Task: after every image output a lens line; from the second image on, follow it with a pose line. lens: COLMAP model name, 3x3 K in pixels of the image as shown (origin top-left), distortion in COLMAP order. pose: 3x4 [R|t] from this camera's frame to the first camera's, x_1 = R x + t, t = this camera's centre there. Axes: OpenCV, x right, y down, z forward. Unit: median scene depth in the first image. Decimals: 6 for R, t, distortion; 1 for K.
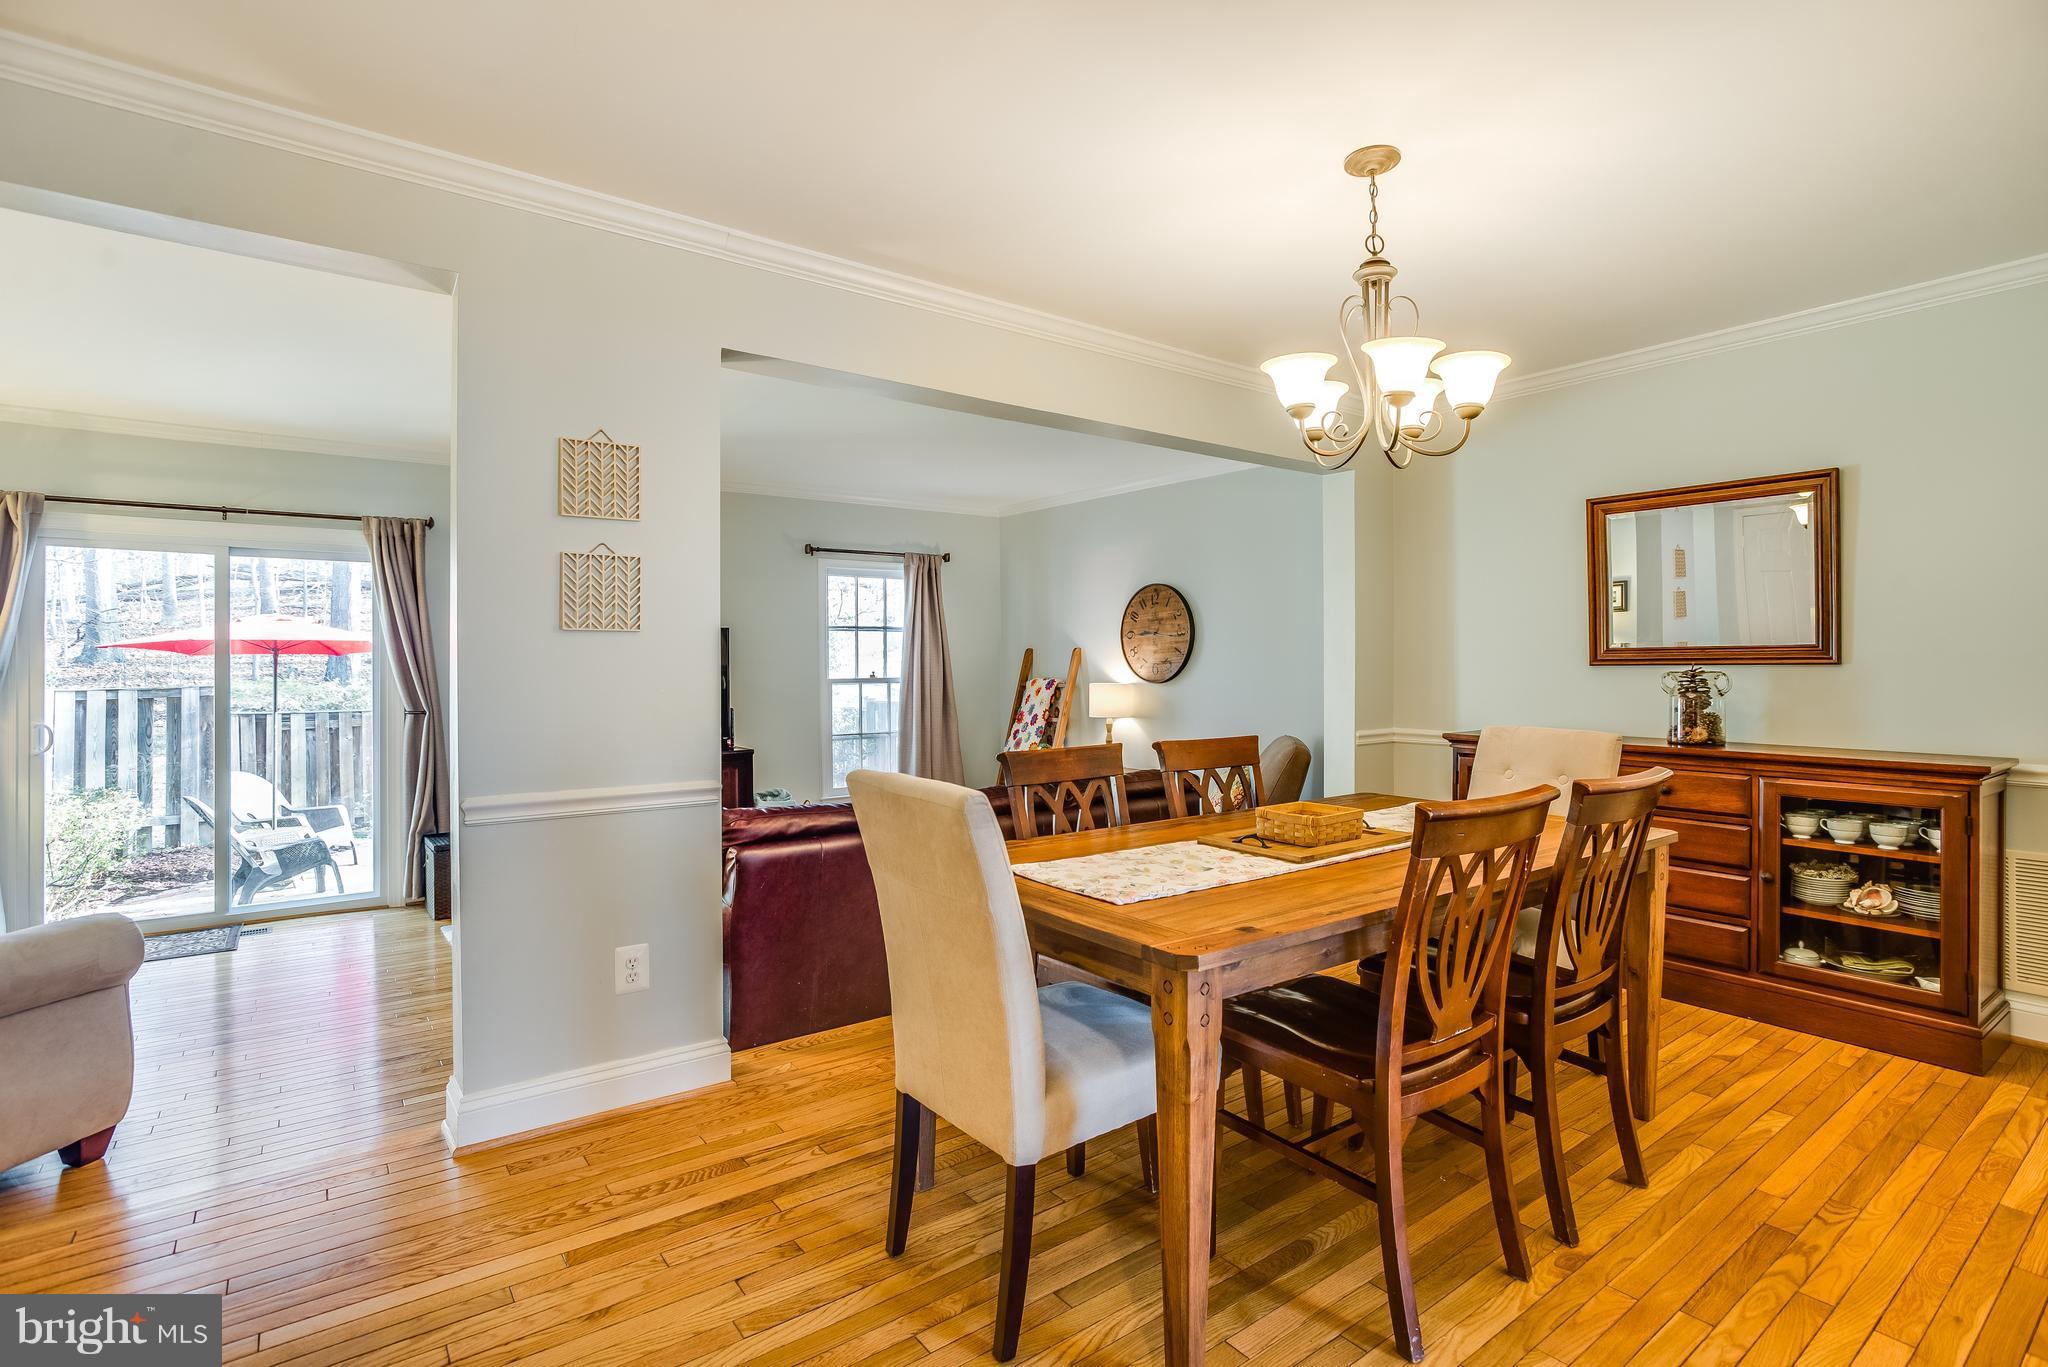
lens RADIAL K [[1083.7, 0, 1013.7], [0, 1083.7, 654.6], [0, 0, 1]] dist [-0.030505, 0.047444]
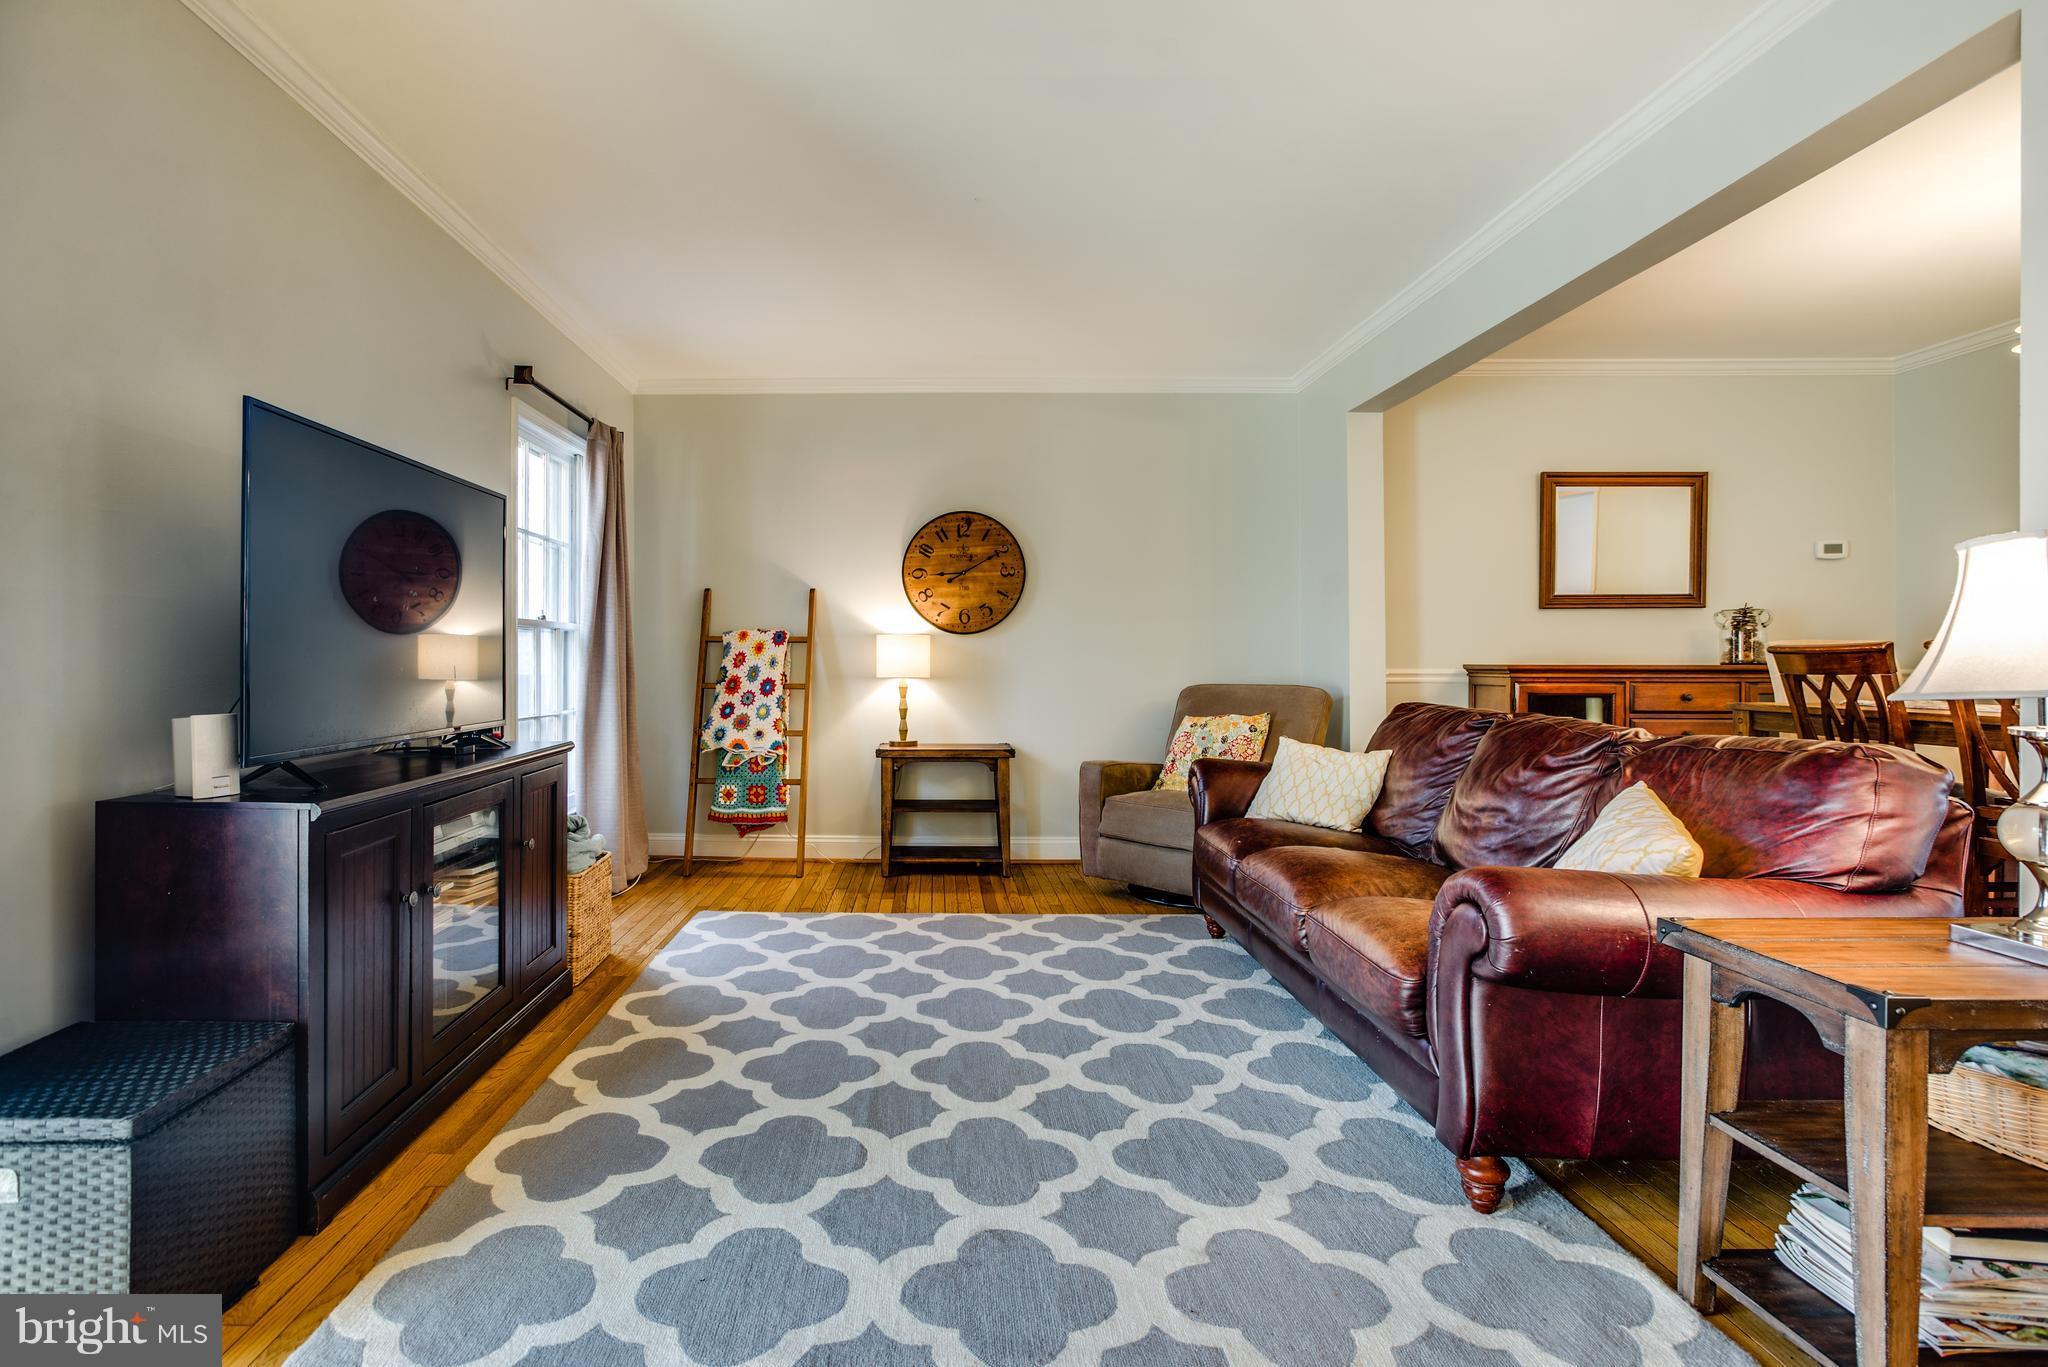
lens RADIAL K [[1083.7, 0, 1013.7], [0, 1083.7, 654.6], [0, 0, 1]] dist [-0.030505, 0.047444]
pose [[0.563491, 0.006755, 0.826095, -0.808191], [-0.005198, 0.999976, -0.004631, 0.070731], [-0.826106, -0.001684, 0.563512, 0.804682]]
